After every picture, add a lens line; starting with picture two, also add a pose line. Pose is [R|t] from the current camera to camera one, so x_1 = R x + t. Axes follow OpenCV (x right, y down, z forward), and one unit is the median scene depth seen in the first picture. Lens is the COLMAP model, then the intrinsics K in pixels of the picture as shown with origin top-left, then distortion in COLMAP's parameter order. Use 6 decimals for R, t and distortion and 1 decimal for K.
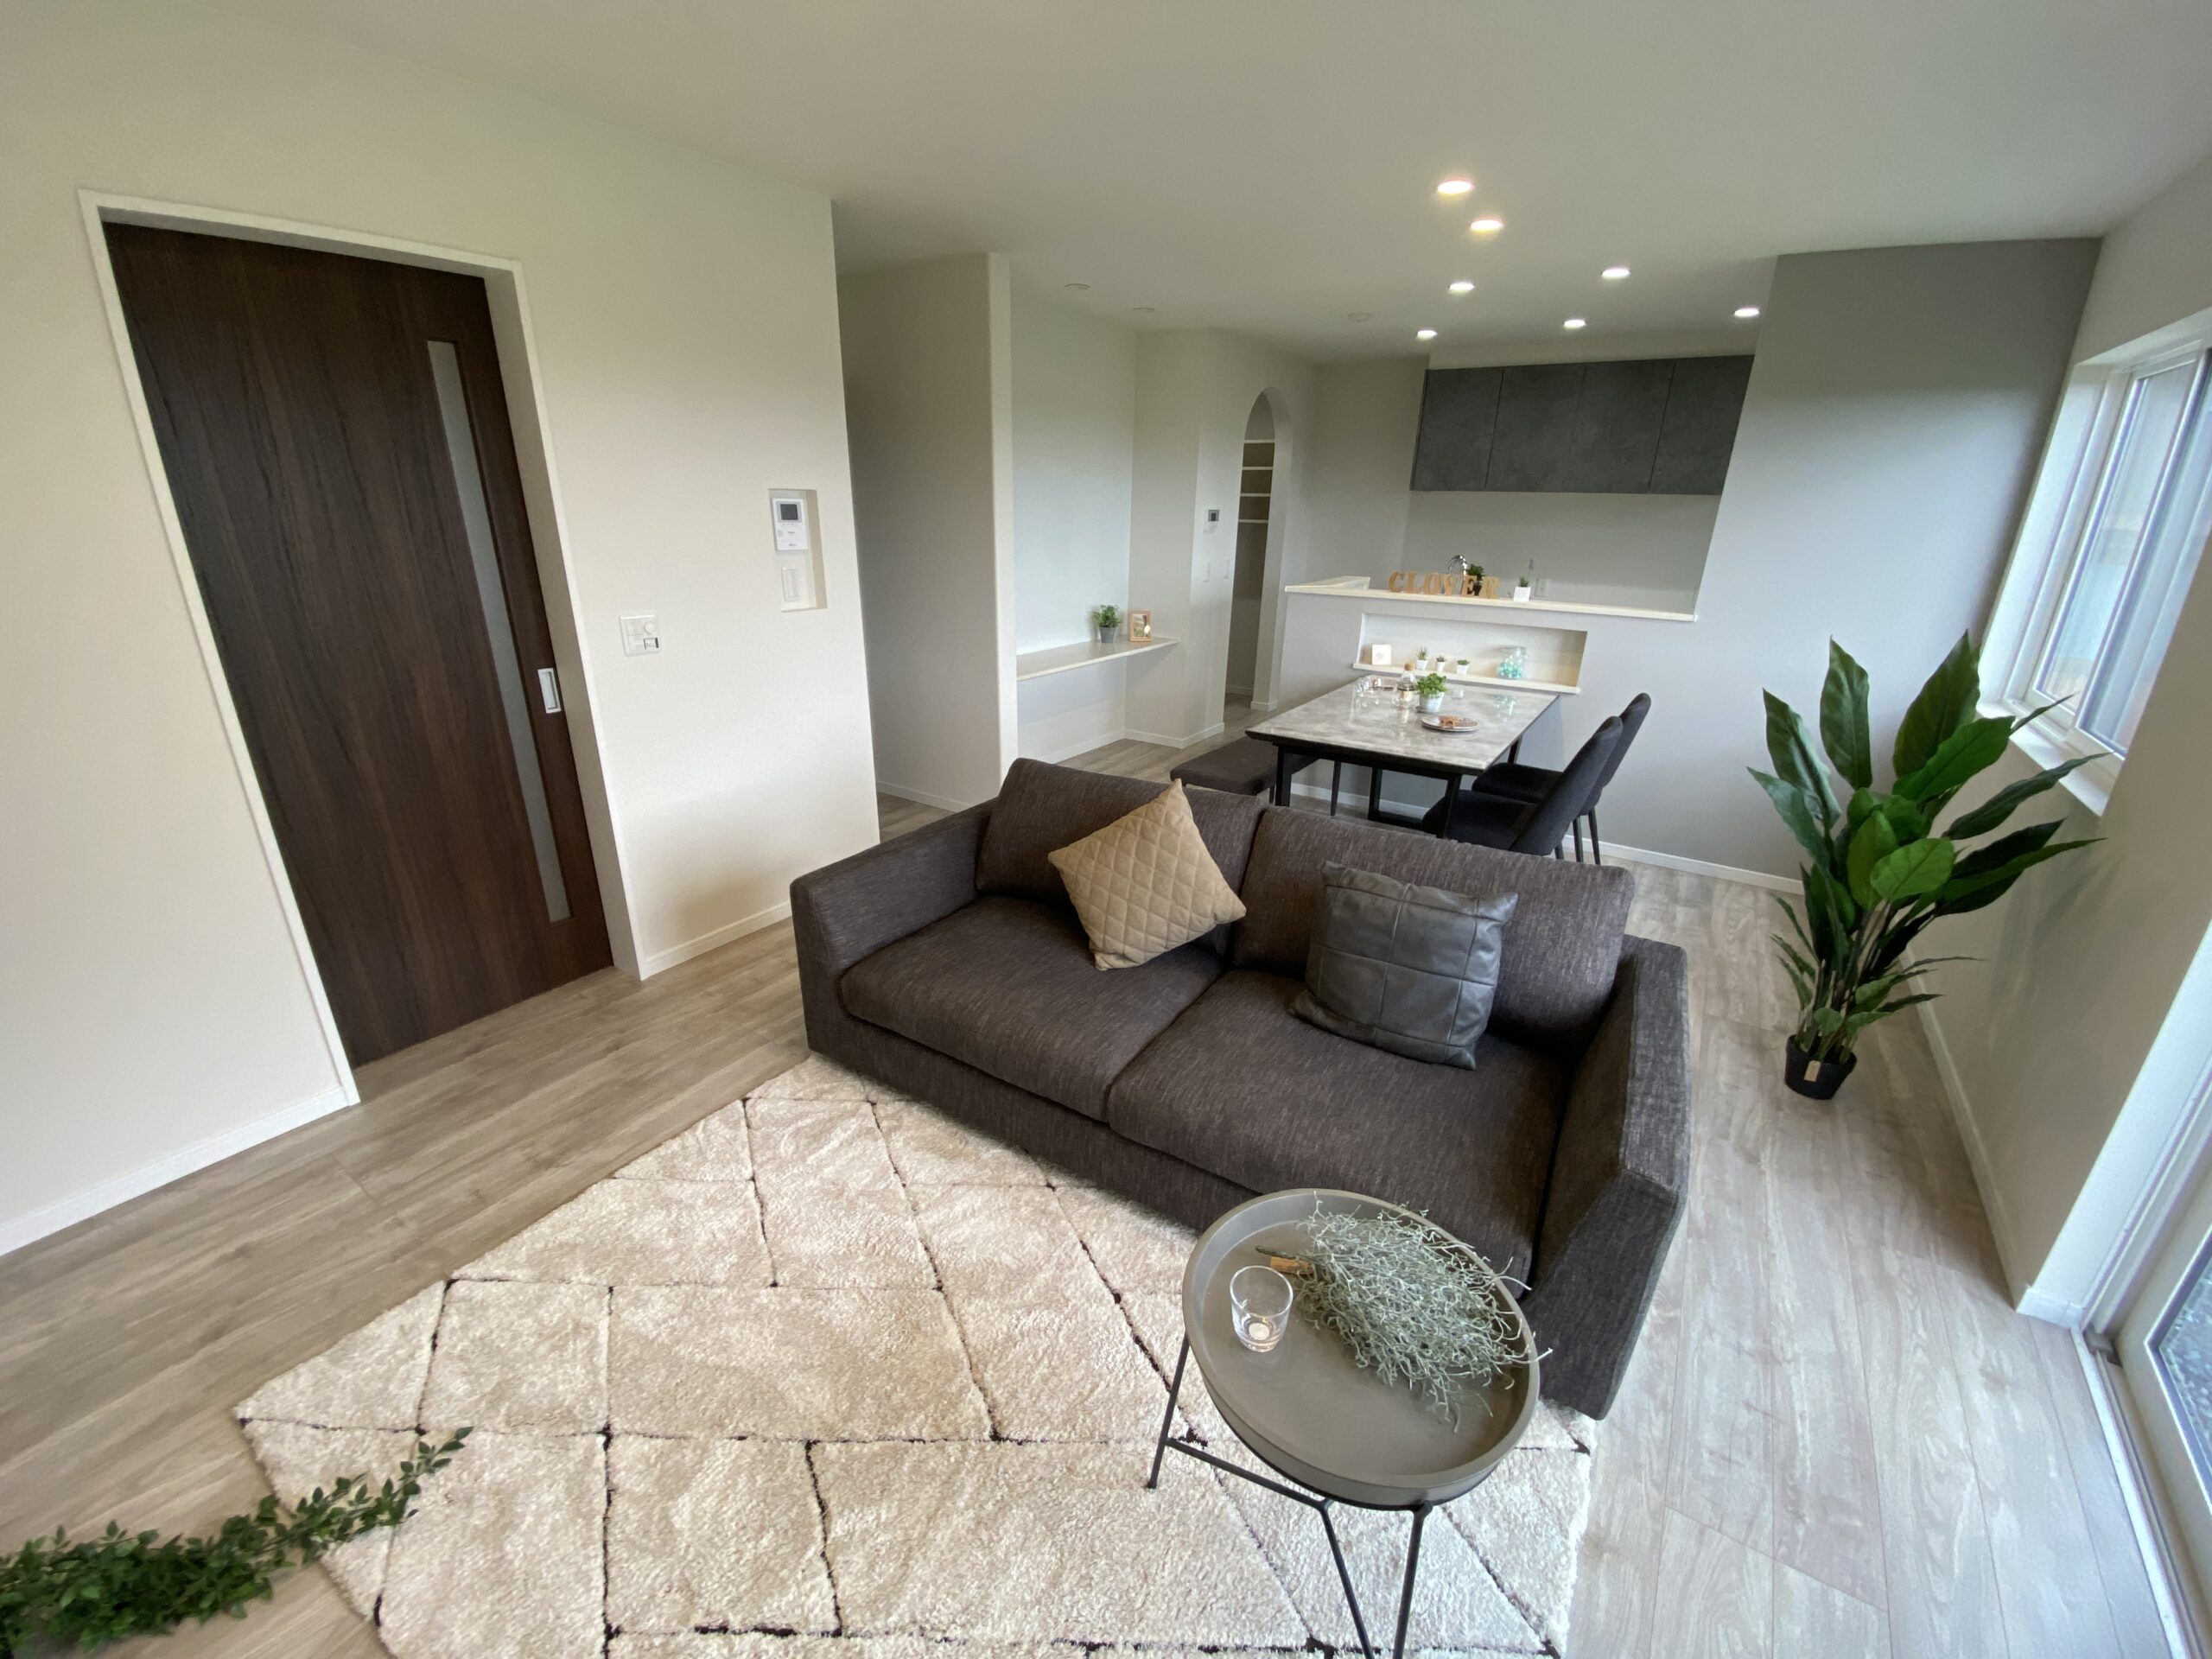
lens RADIAL K [[902.4, 0, 1080.9], [0, 902.4, 824.0], [0, 0, 1]] dist [0.019011, -0.018316]
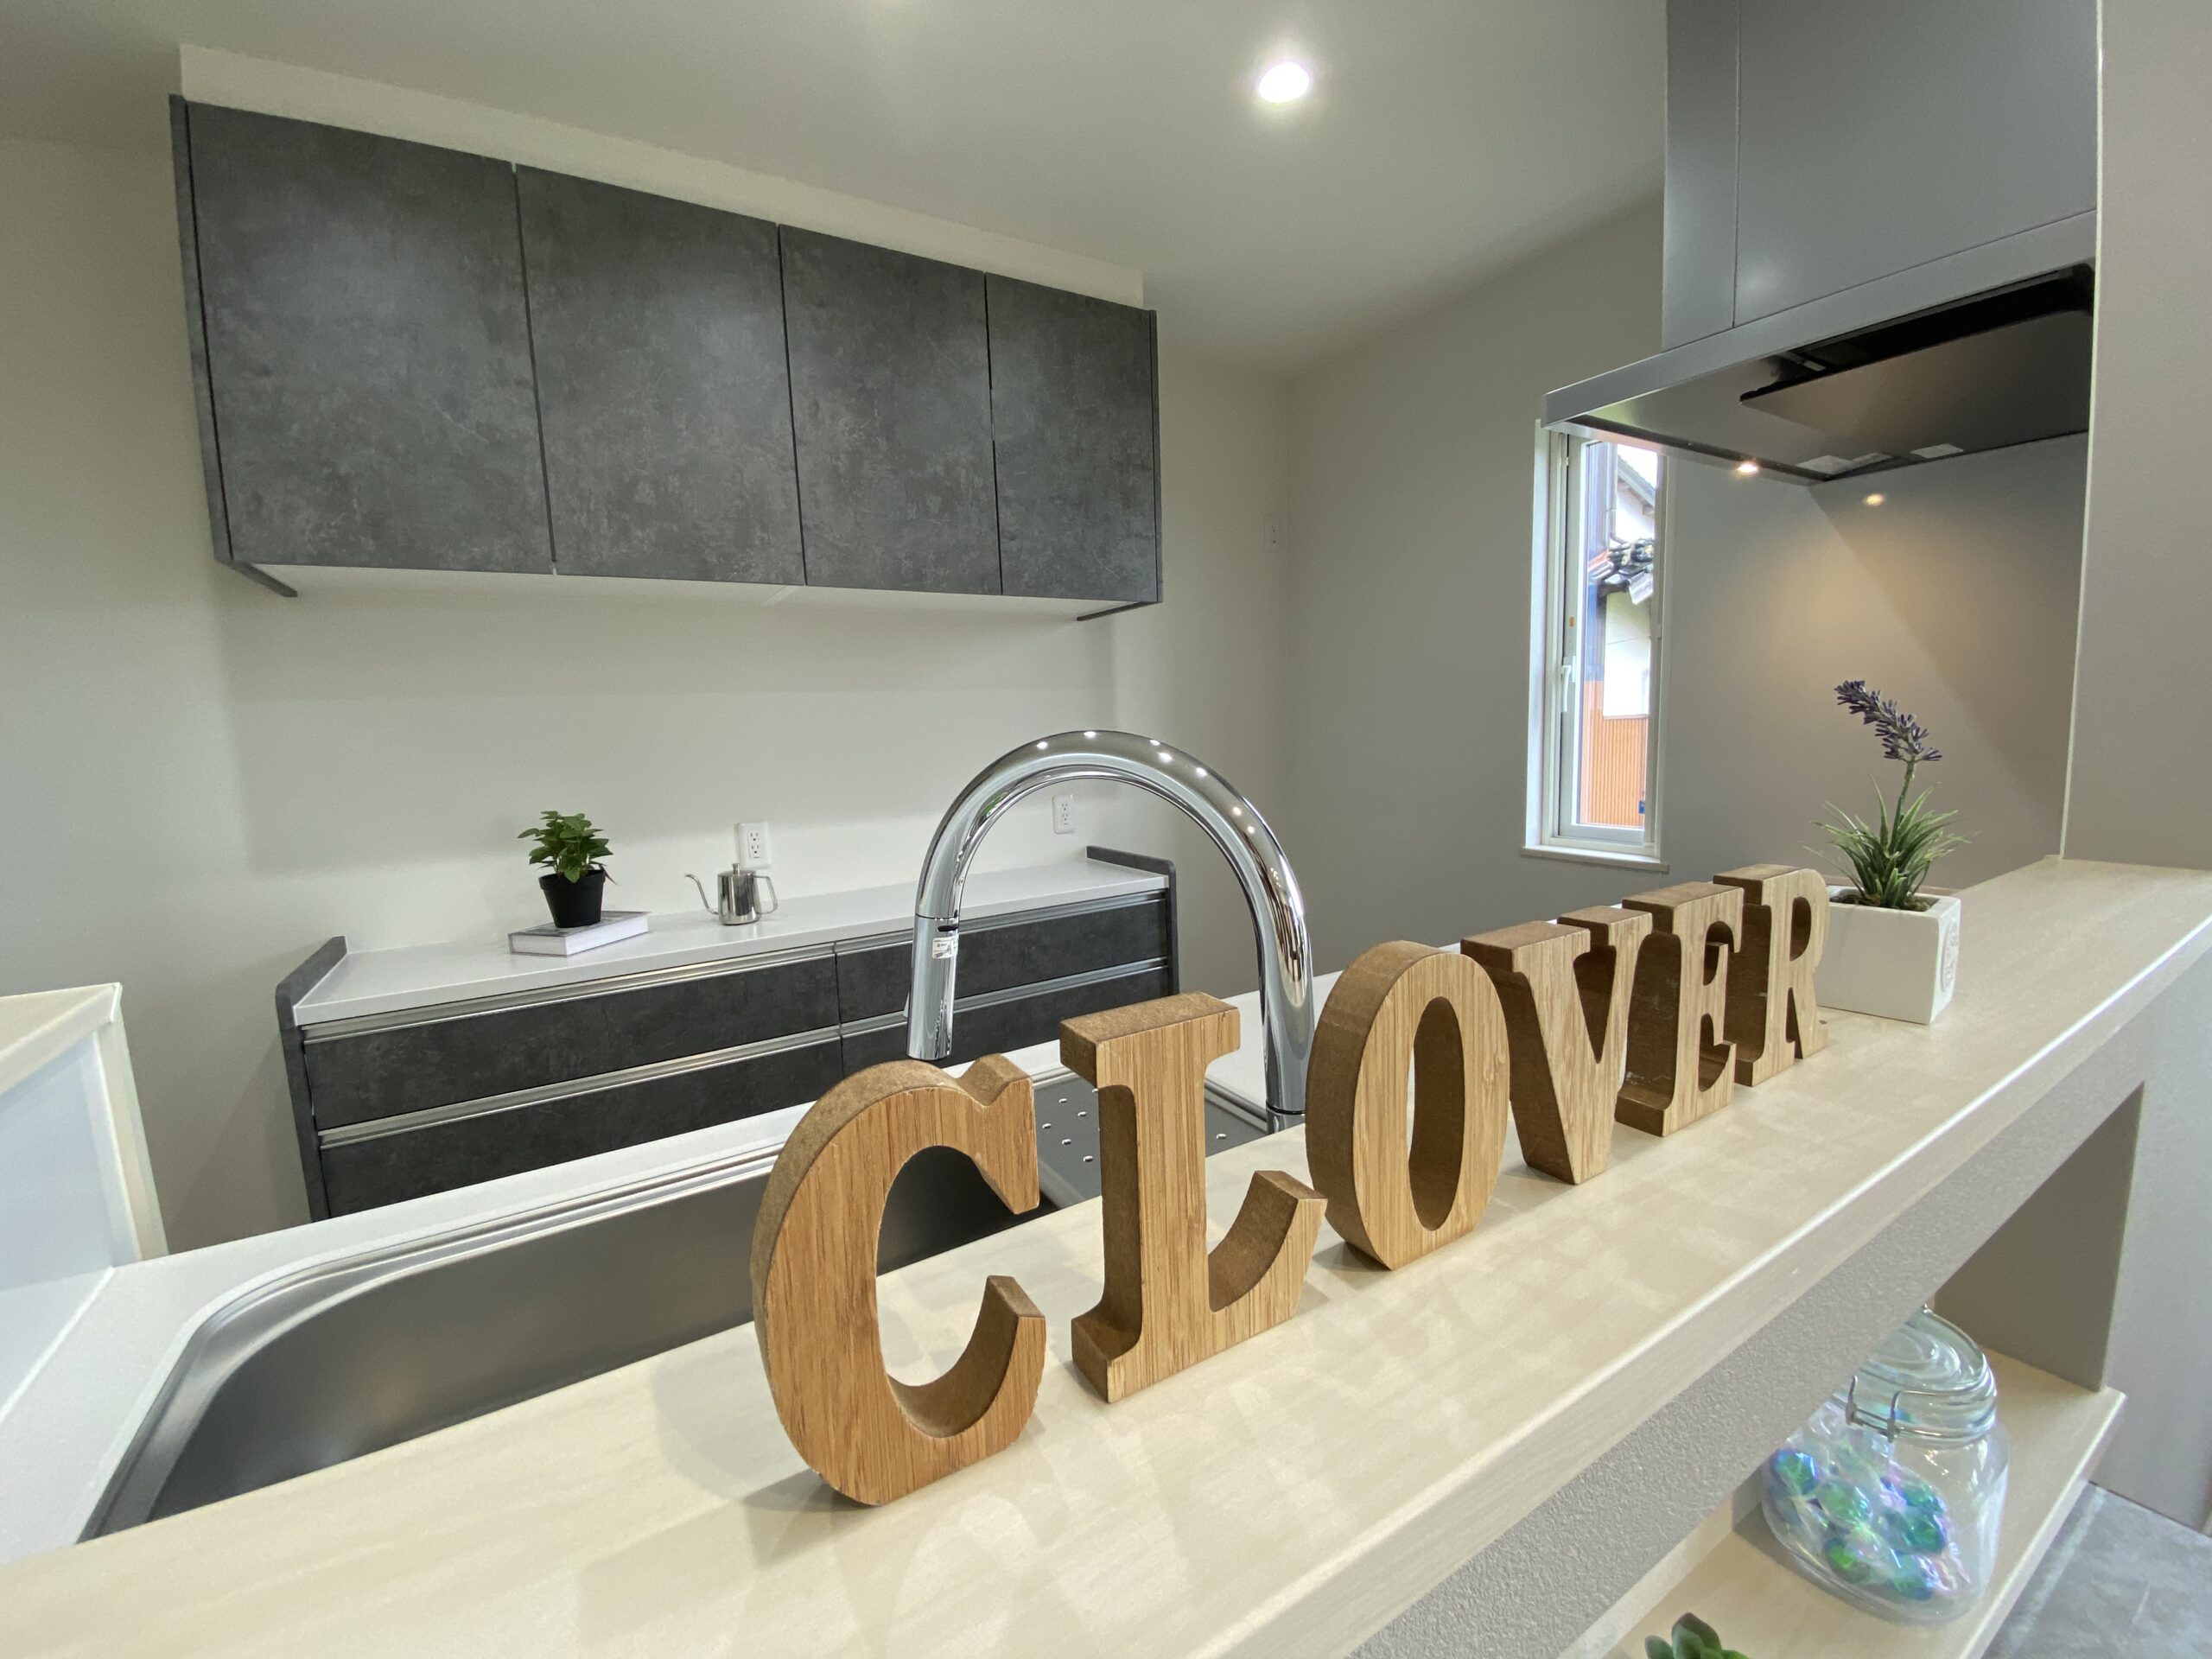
lens RADIAL K [[902.4, 0, 1080.9], [0, 902.4, 824.0], [0, 0, 1]] dist [0.019011, -0.018316]
pose [[0.414335, -0.126439, 0.901299, 0.253720], [0.347829, 0.937127, -0.028435, -0.234173], [-0.841036, 0.325279, 0.432263, 0.789519]]
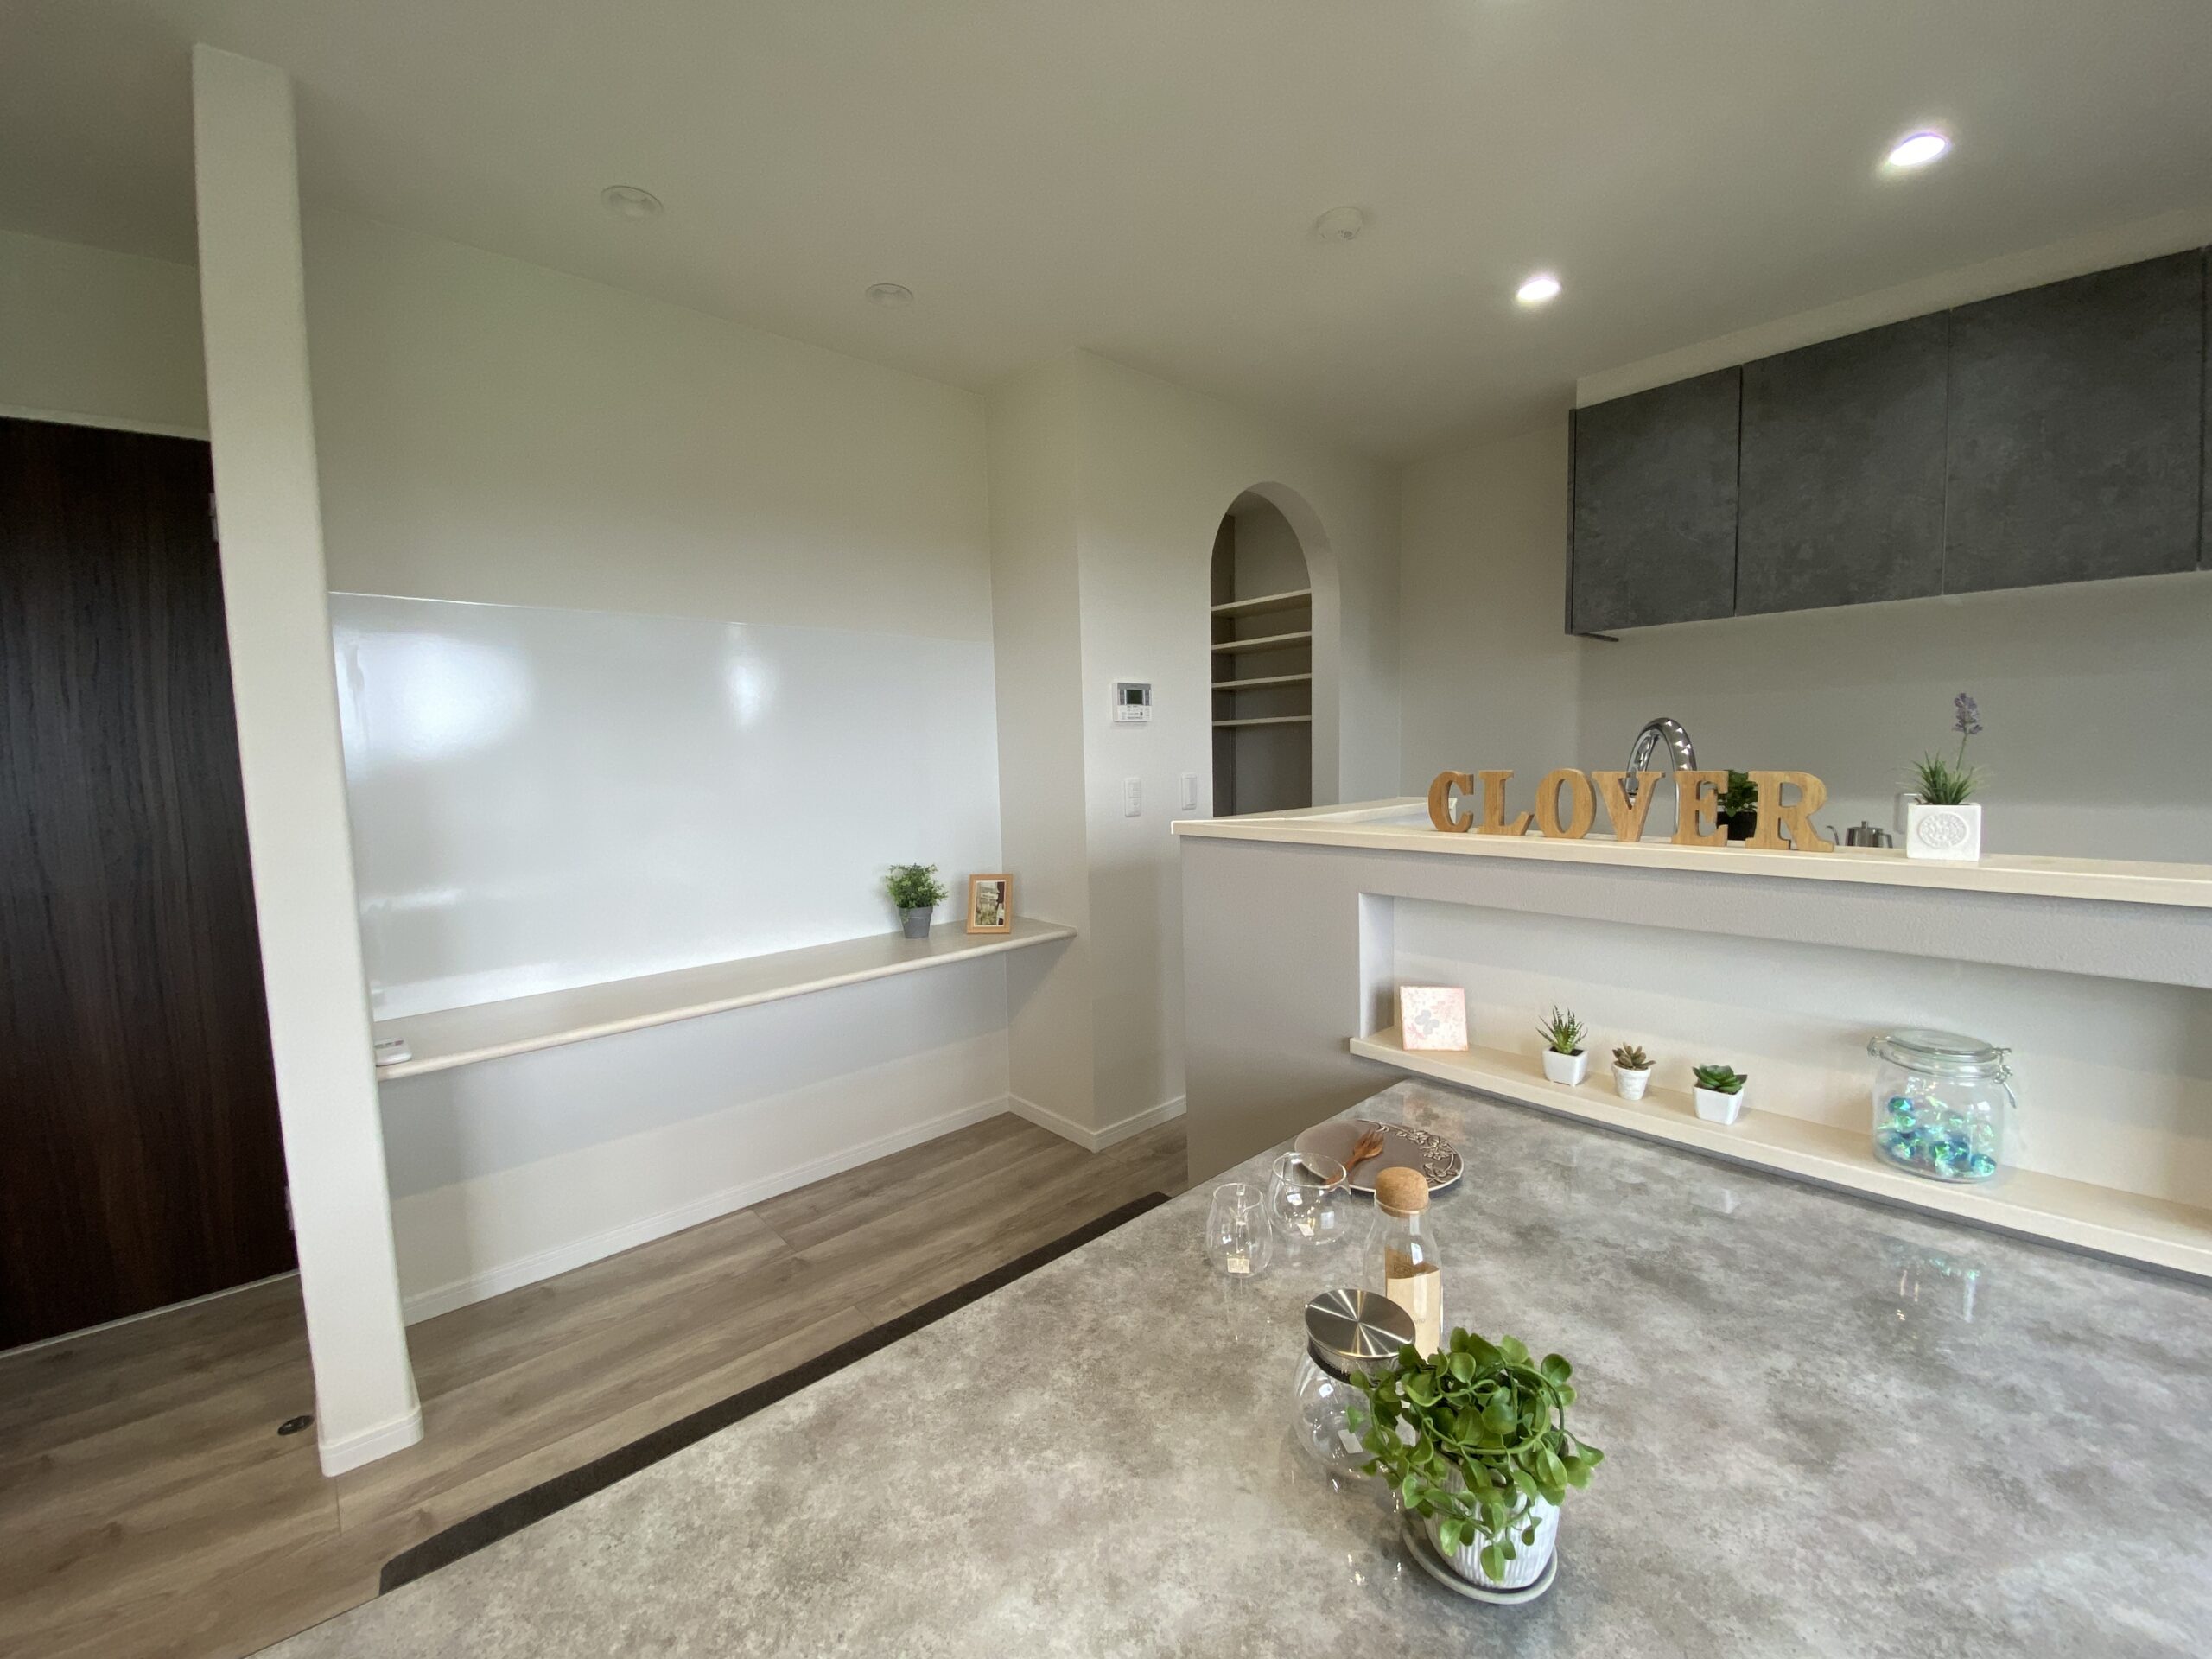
lens RADIAL K [[902.4, 0, 1080.9], [0, 902.4, 824.0], [0, 0, 1]] dist [0.019011, -0.018316]
pose [[0.971615, -0.018309, -0.235859, 0.239030], [-0.044138, 0.965464, -0.256770, -0.137495], [0.232415, 0.259892, 0.937251, 0.539061]]
